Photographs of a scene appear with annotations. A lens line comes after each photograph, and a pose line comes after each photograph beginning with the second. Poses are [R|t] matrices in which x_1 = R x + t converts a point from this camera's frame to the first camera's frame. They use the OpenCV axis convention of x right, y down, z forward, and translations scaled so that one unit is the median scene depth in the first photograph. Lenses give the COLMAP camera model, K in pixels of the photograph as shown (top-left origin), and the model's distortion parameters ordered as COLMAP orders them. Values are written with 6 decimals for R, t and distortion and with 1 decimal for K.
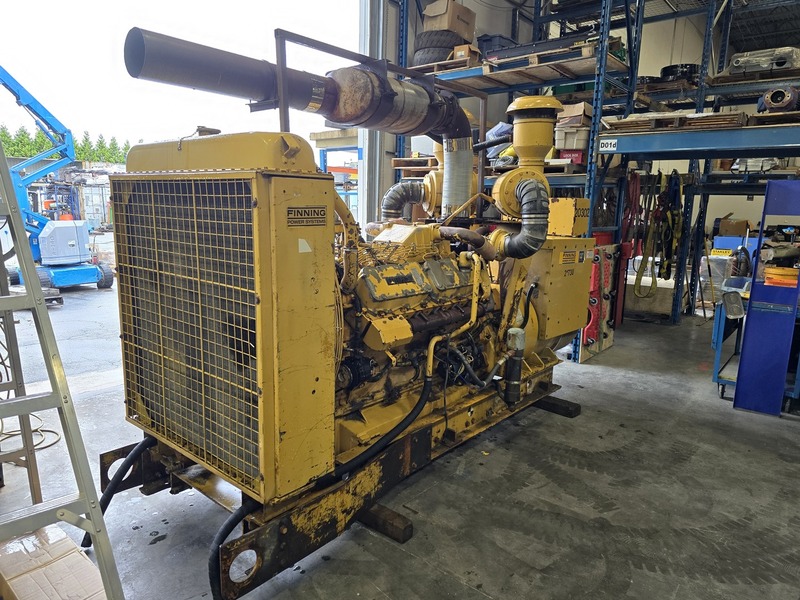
lens RADIAL K [[533.6, 0, 400.0], [0, 533.6, 300.0], [0, 0, 1]] dist [0.061517, -0.048118]
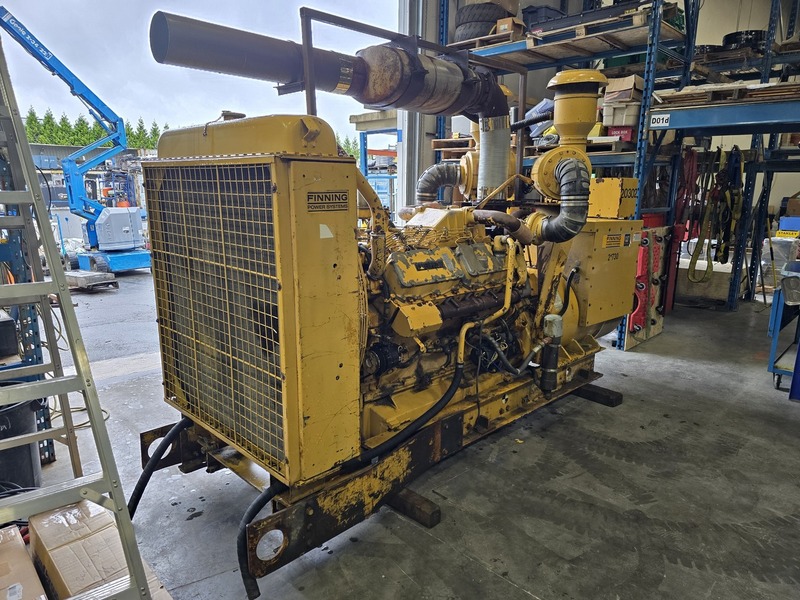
lens RADIAL K [[534.0, 0, 404.4], [0, 534.0, 308.7], [0, 0, 1]] dist [0.058863, -0.045162]
pose [[0.996807, 0.004945, -0.079694, 0.028143], [-0.001320, 0.998965, 0.045476, -0.002243], [0.079837, -0.045225, 0.995781, 0.012503]]
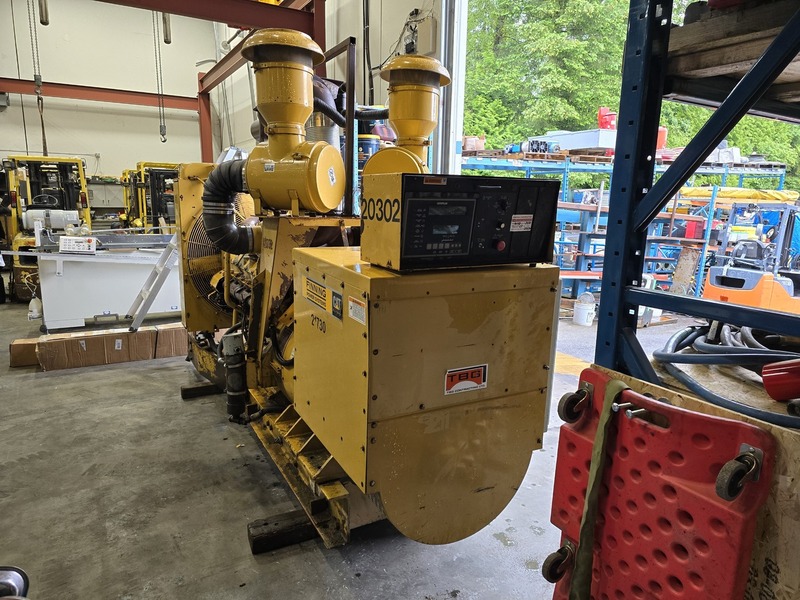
lens RADIAL K [[533.6, 0, 400.0], [0, 533.6, 300.0], [0, 0, 1]] dist [0.061517, -0.048118]
pose [[-0.345454, 0.147480, -0.926775, 1.023723], [-0.196579, 0.954291, 0.225133, -0.276802], [0.917616, 0.259957, -0.300672, 1.638857]]
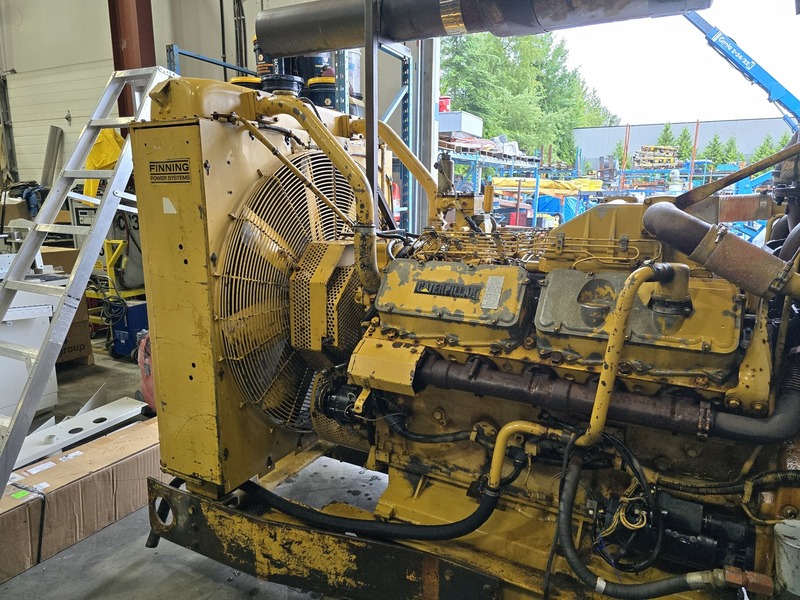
lens RADIAL K [[534.0, 0, 404.4], [0, 534.0, 308.7], [0, 0, 1]] dist [0.058863, -0.045162]
pose [[0.221732, 0.176113, -0.959072, 0.485620], [-0.179095, 0.974179, 0.137481, -0.079143], [0.958520, 0.141282, 0.247547, 0.726119]]
